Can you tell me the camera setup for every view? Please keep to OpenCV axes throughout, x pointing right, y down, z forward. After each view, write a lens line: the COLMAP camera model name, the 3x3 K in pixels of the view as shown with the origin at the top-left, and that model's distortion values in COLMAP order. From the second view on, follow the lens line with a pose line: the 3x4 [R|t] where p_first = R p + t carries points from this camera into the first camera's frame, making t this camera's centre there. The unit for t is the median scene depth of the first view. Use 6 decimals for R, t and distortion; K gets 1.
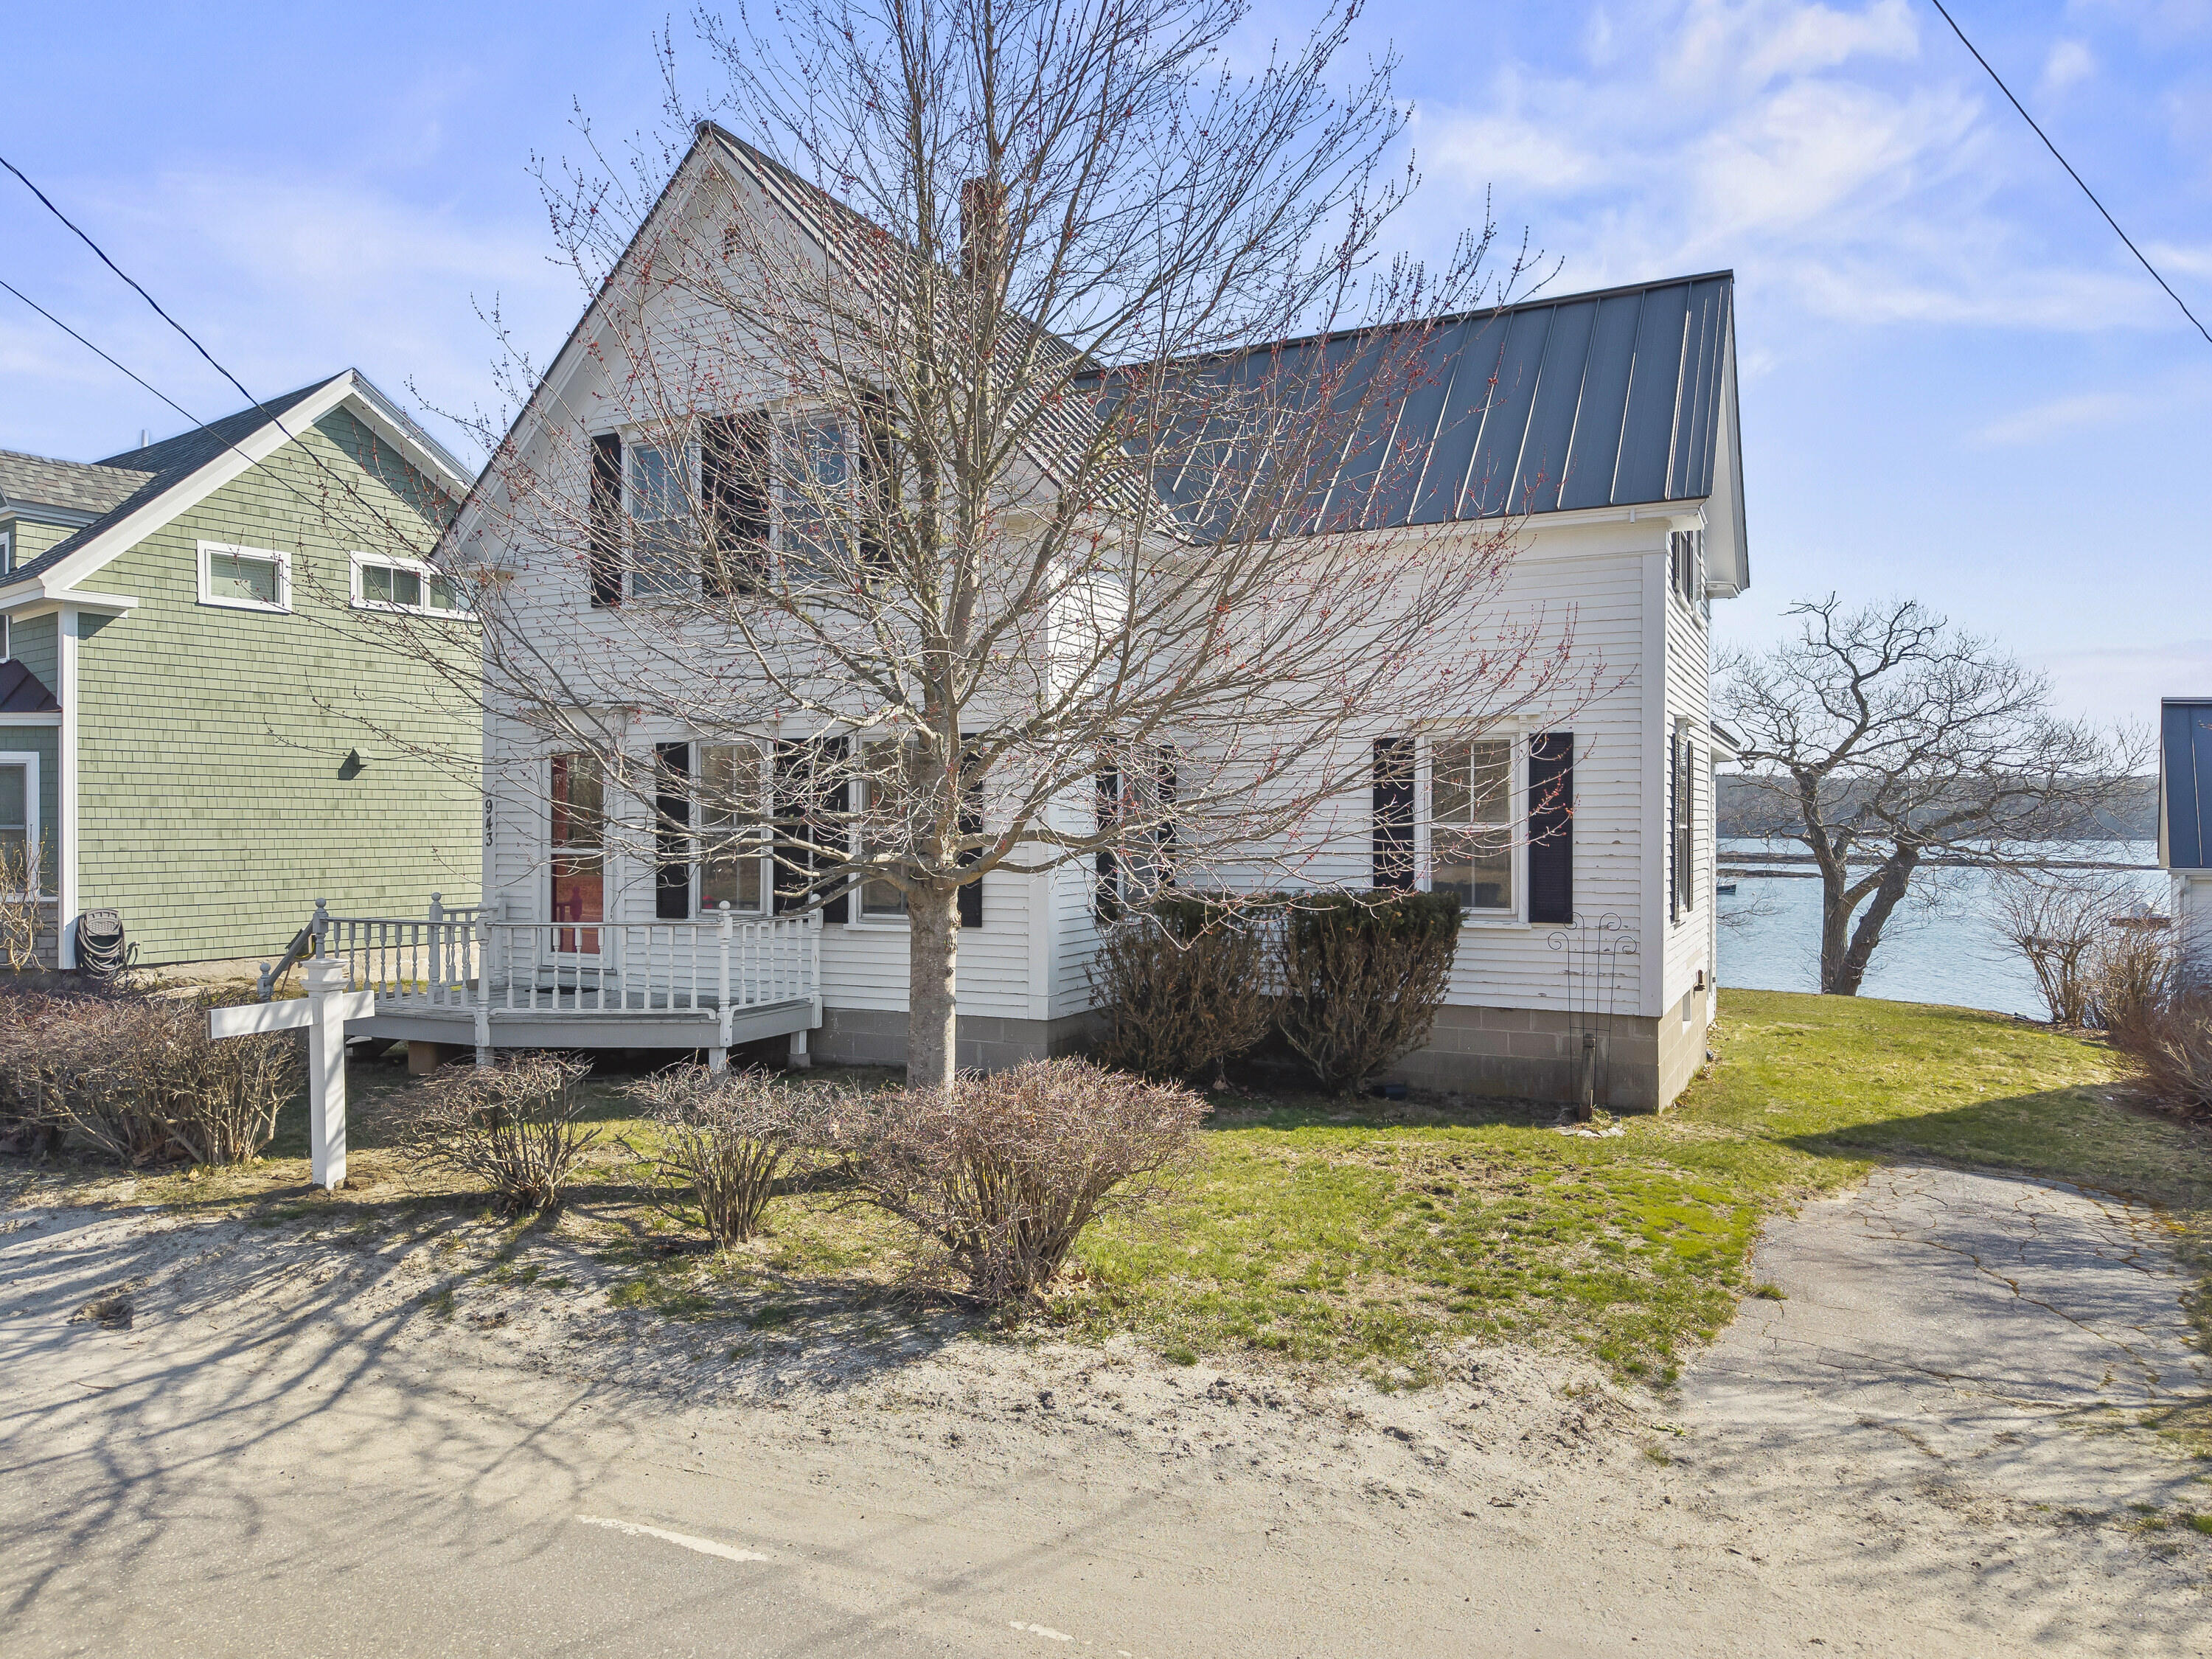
lens RADIAL K [[1489.2, 0, 1106.0], [0, 1489.2, 829.5], [0, 0, 1]] dist [0.067370, -0.092724]
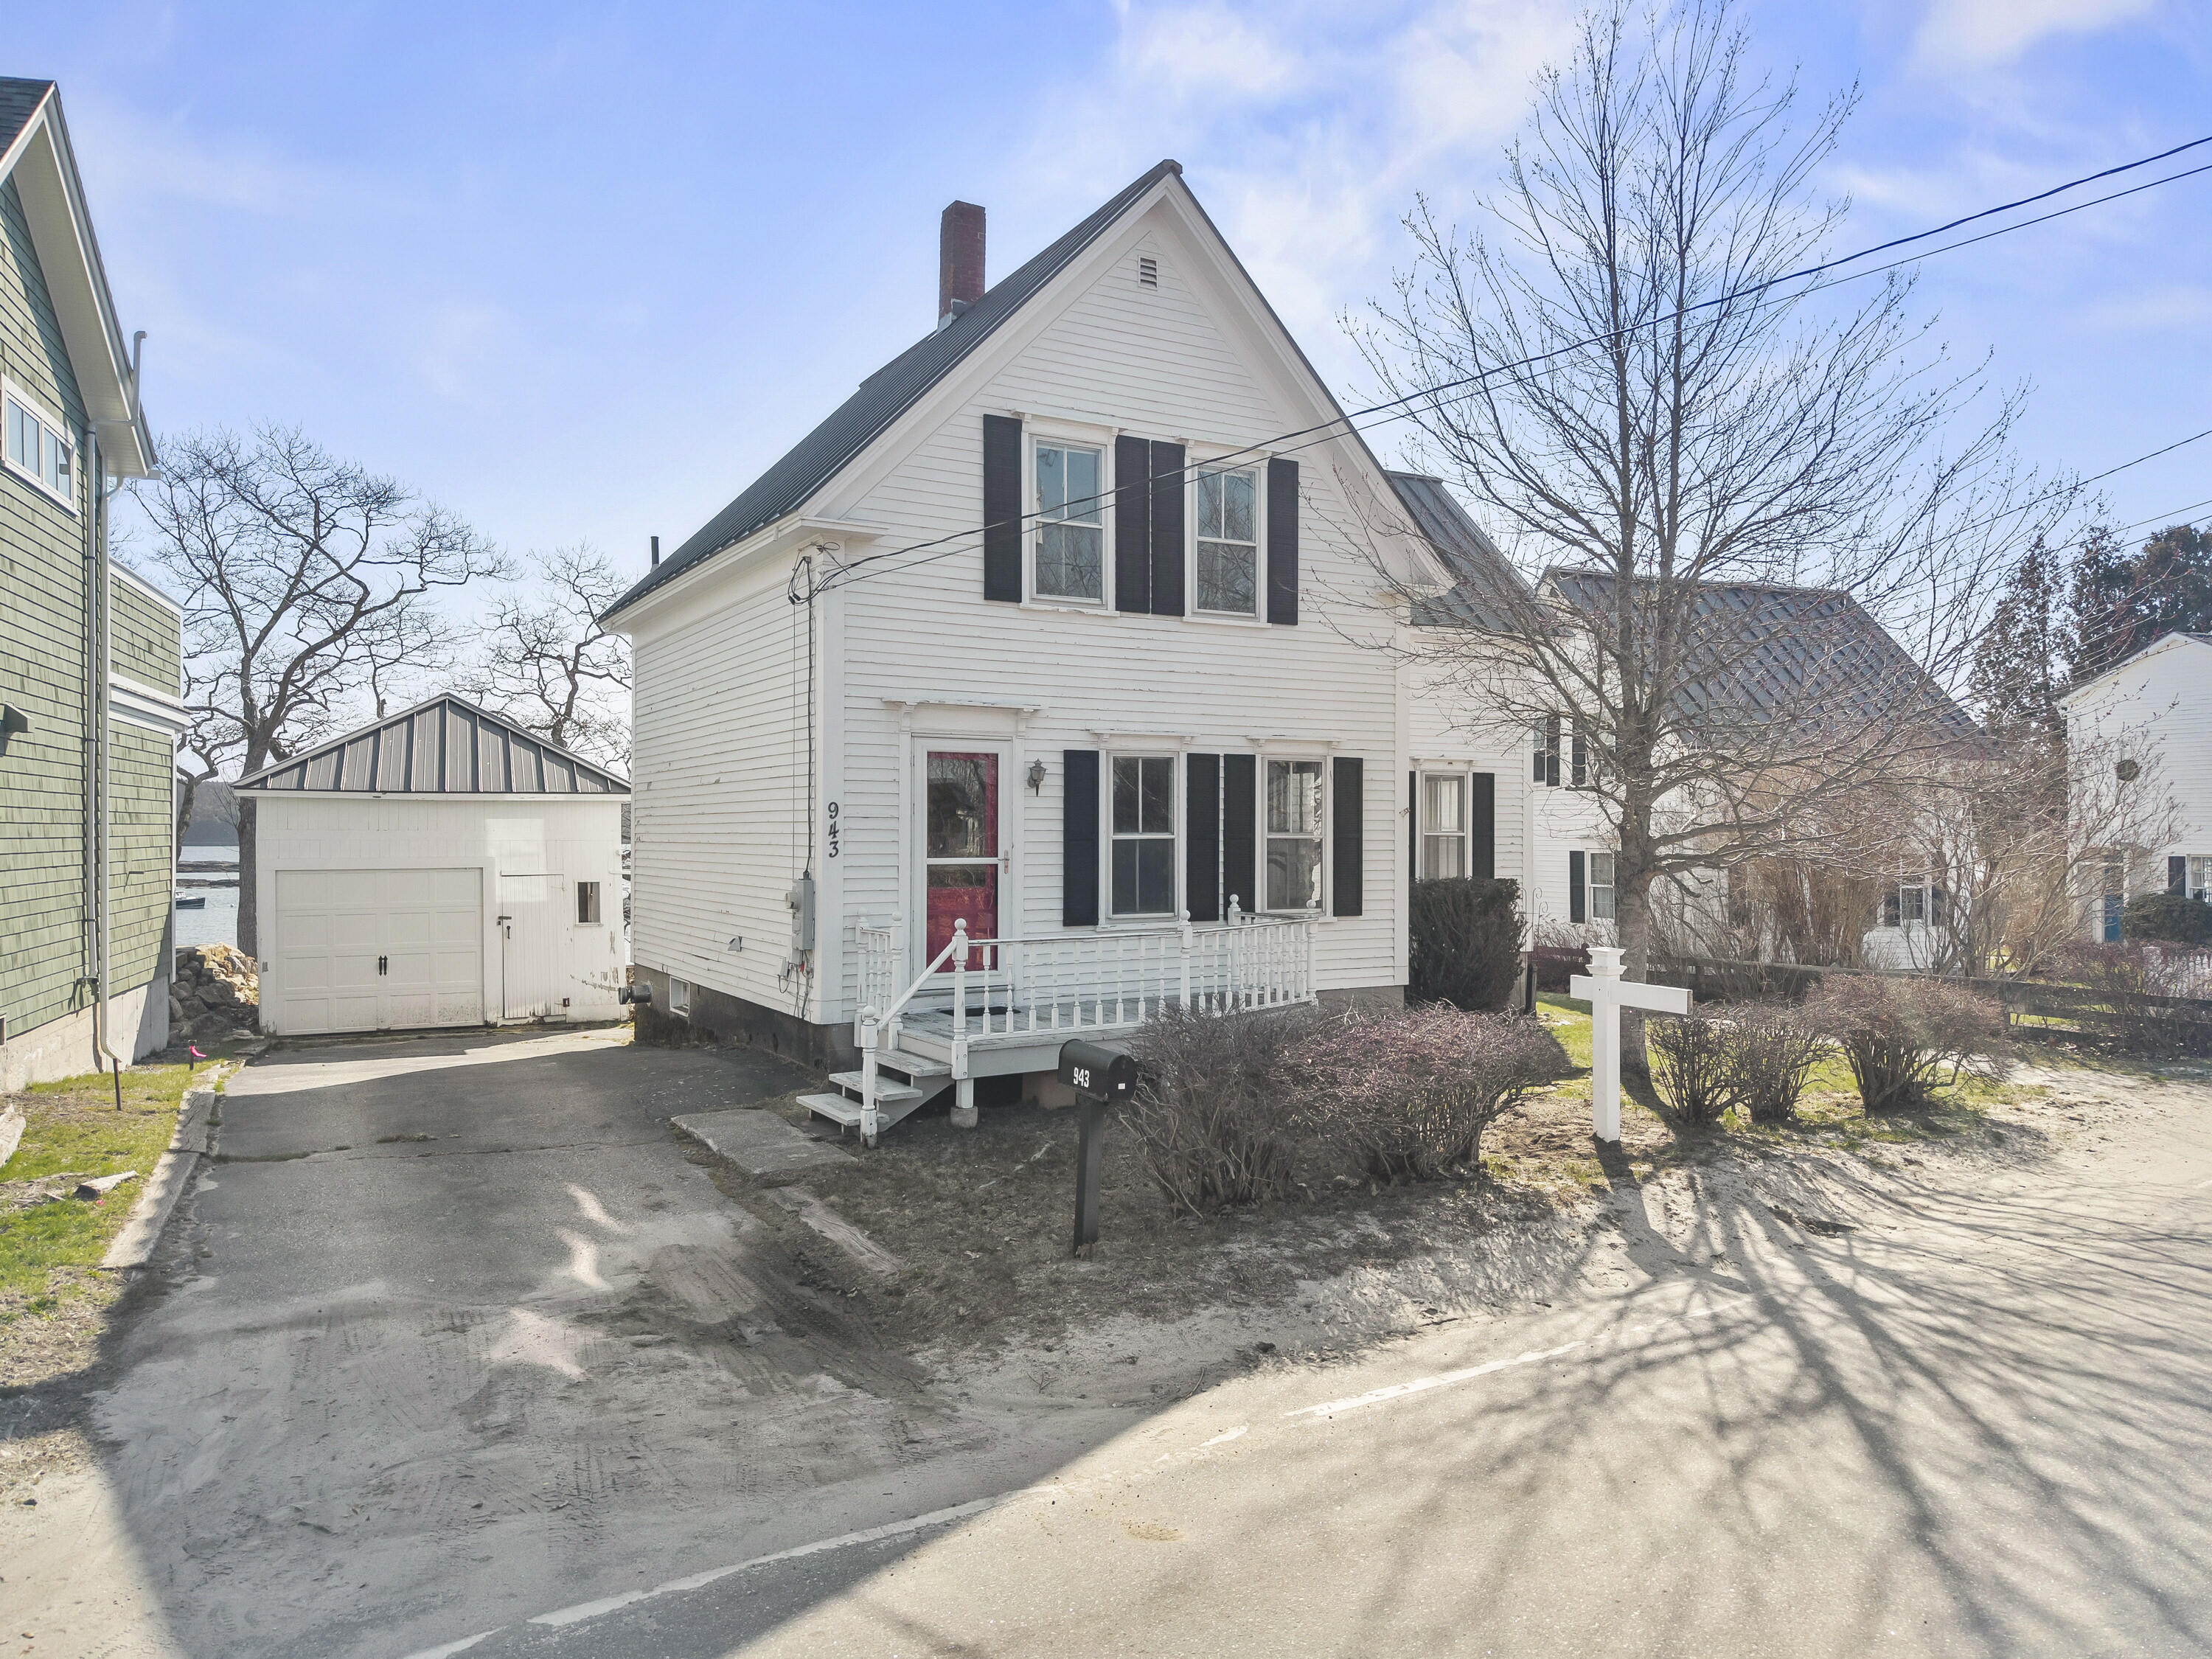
lens RADIAL K [[1489.2, 0, 1106.0], [0, 1489.2, 829.5], [0, 0, 1]] dist [0.067370, -0.092724]
pose [[0.555568, -0.000130, 0.831471, -1.079577], [0.003794, 0.999990, -0.002379, -0.002203], [-0.831463, 0.004476, 0.555562, 0.430569]]
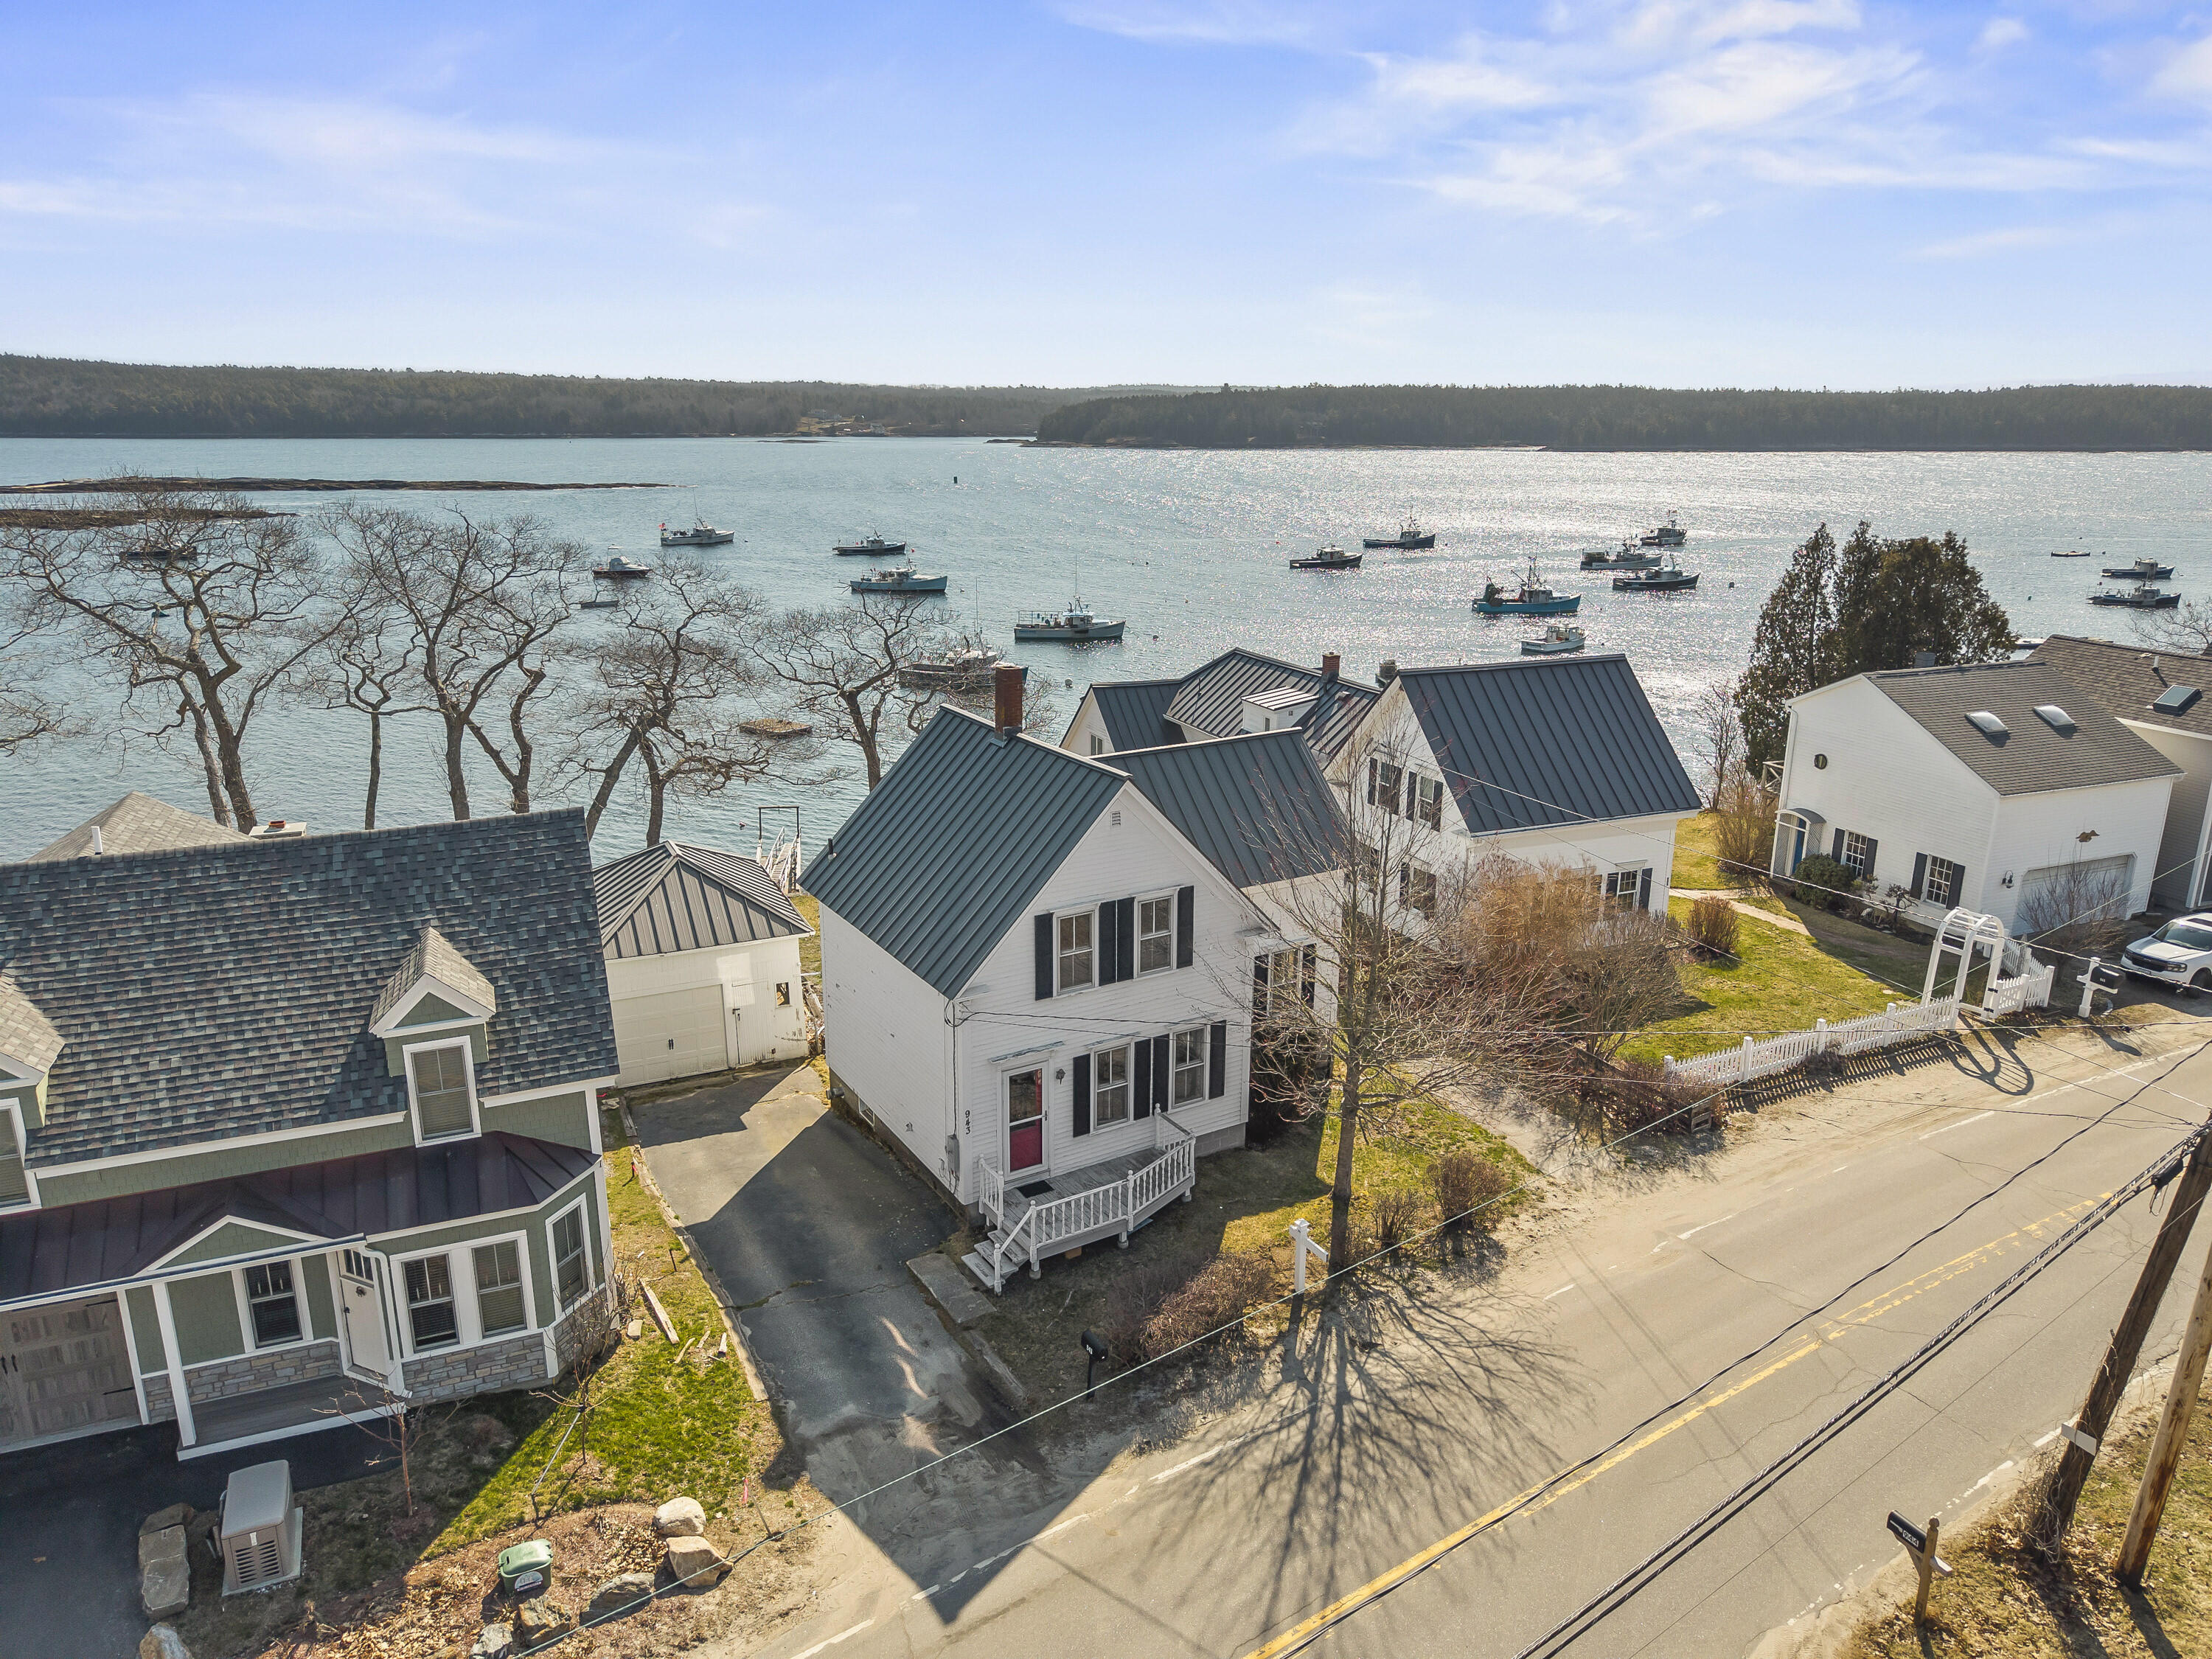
lens RADIAL K [[1489.2, 0, 1106.0], [0, 1489.2, 829.5], [0, 0, 1]] dist [0.067370, -0.092724]
pose [[0.540727, -0.224032, 0.810817, -1.797312], [-0.001013, 0.963709, 0.266953, -0.869106], [-0.841197, -0.145170, 0.520877, -0.028393]]
